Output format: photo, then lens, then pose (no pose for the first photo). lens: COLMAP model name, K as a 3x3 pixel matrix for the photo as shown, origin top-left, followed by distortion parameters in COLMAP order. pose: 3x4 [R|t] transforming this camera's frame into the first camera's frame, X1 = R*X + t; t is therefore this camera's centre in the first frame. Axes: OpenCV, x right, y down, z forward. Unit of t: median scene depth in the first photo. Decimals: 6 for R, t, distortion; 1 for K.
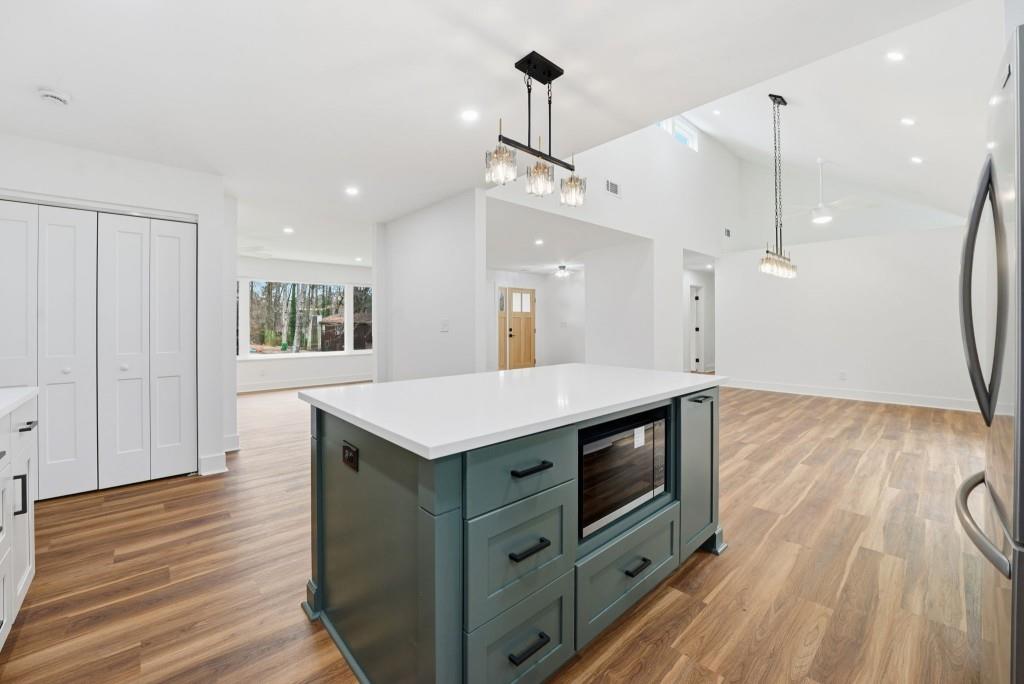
lens RADIAL K [[424.5, 0, 481.7], [0, 424.5, 325.0], [0, 0, 1]] dist [-0.017878, 0.000153]
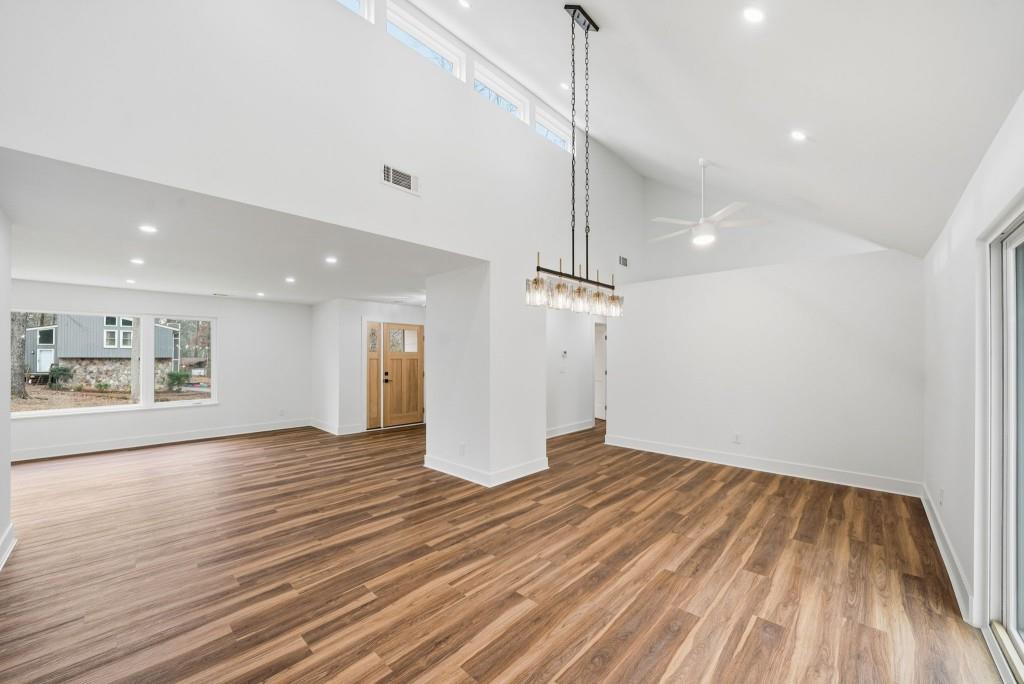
lens RADIAL K [[410.2, 0, 513.7], [0, 410.2, 359.6], [0, 0, 1]] dist [-0.018316, -0.000068]
pose [[0.992871, 0.003751, 0.119132, 0.361831], [-0.004356, 0.999979, 0.004818, -0.034644], [-0.119112, -0.005303, 0.992867, 0.289251]]
